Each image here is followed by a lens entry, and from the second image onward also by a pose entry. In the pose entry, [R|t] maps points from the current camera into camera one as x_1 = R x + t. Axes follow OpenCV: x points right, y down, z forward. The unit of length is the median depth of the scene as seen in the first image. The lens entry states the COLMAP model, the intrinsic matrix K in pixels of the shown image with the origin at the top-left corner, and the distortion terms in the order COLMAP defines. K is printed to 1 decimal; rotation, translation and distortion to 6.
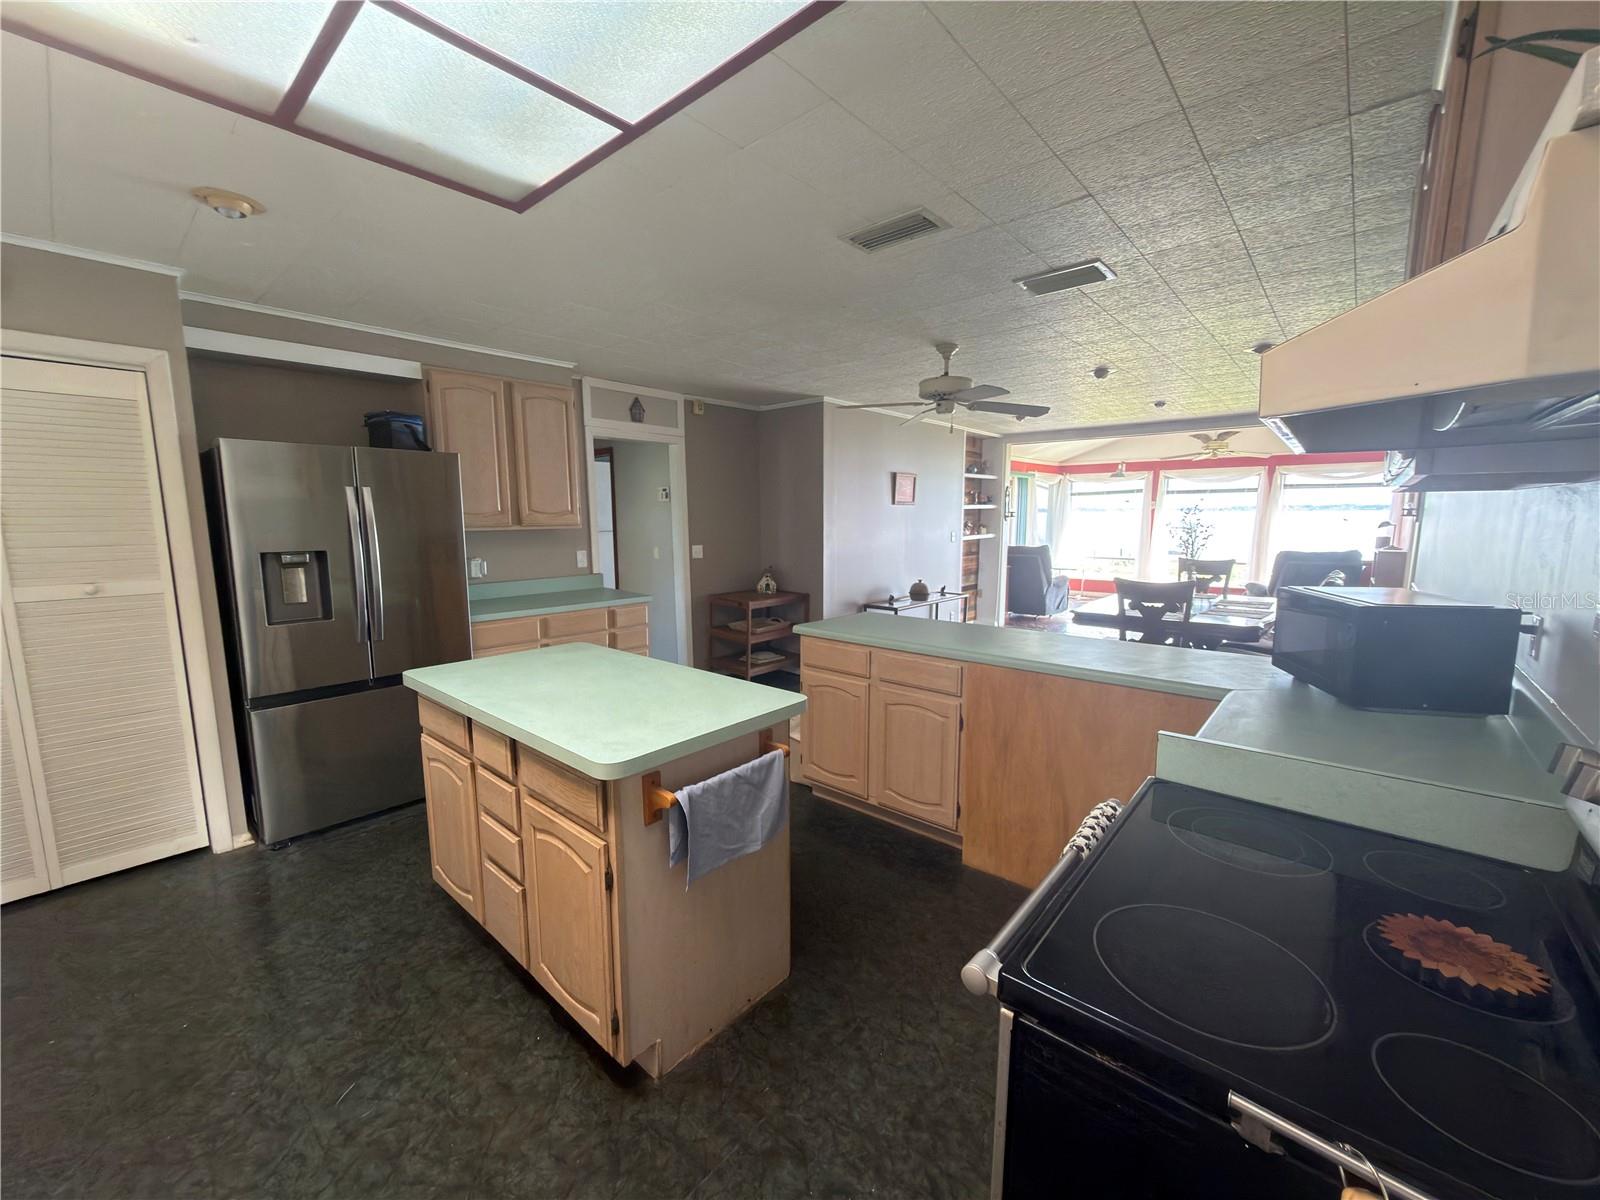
lens RADIAL K [[638.8, 0, 800.0], [0, 638.8, 600.0], [0, 0, 1]] dist [-0.000304, -0.000063]
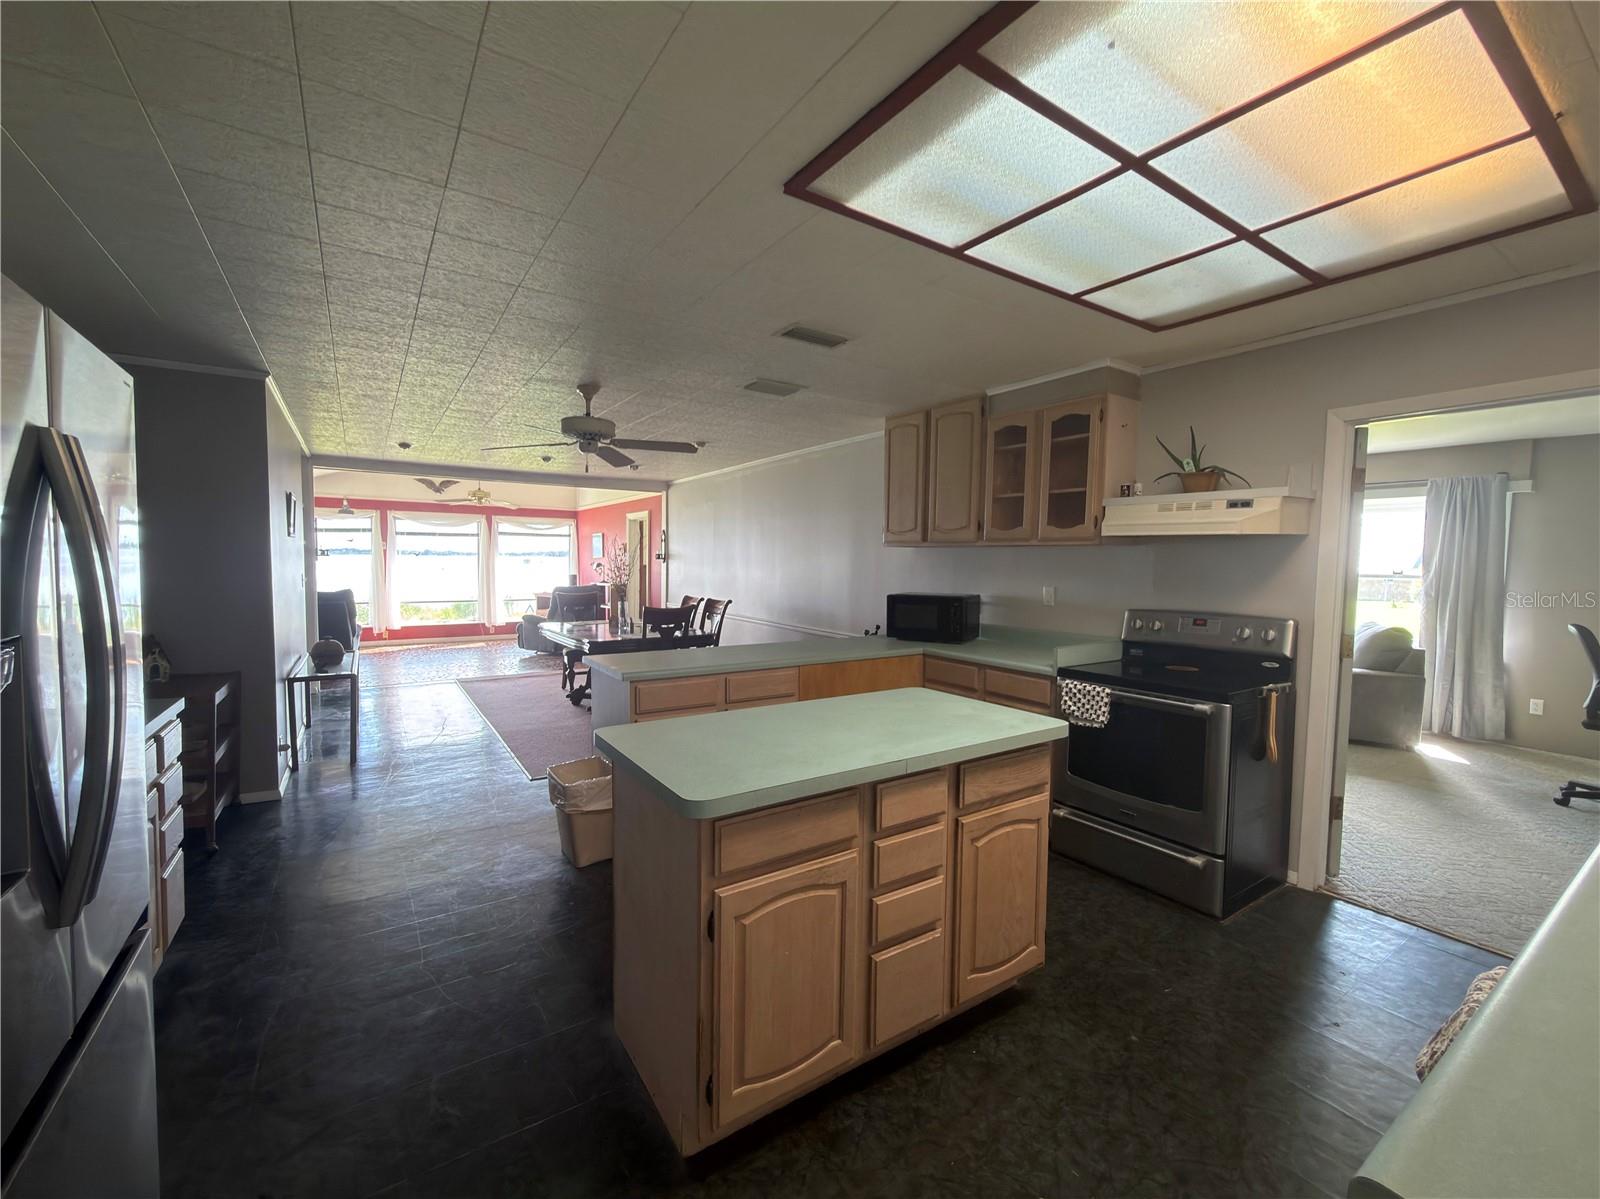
lens RADIAL K [[657.9, 0, 797.4], [0, 657.9, 596.5], [0, 0, 1]] dist [-0.000265, 0.000009]
pose [[0.268111, -0.043201, 0.962419, -0.628430], [0.114534, 0.993338, 0.012681, -0.037930], [-0.956556, 0.106830, 0.271273, 0.386205]]
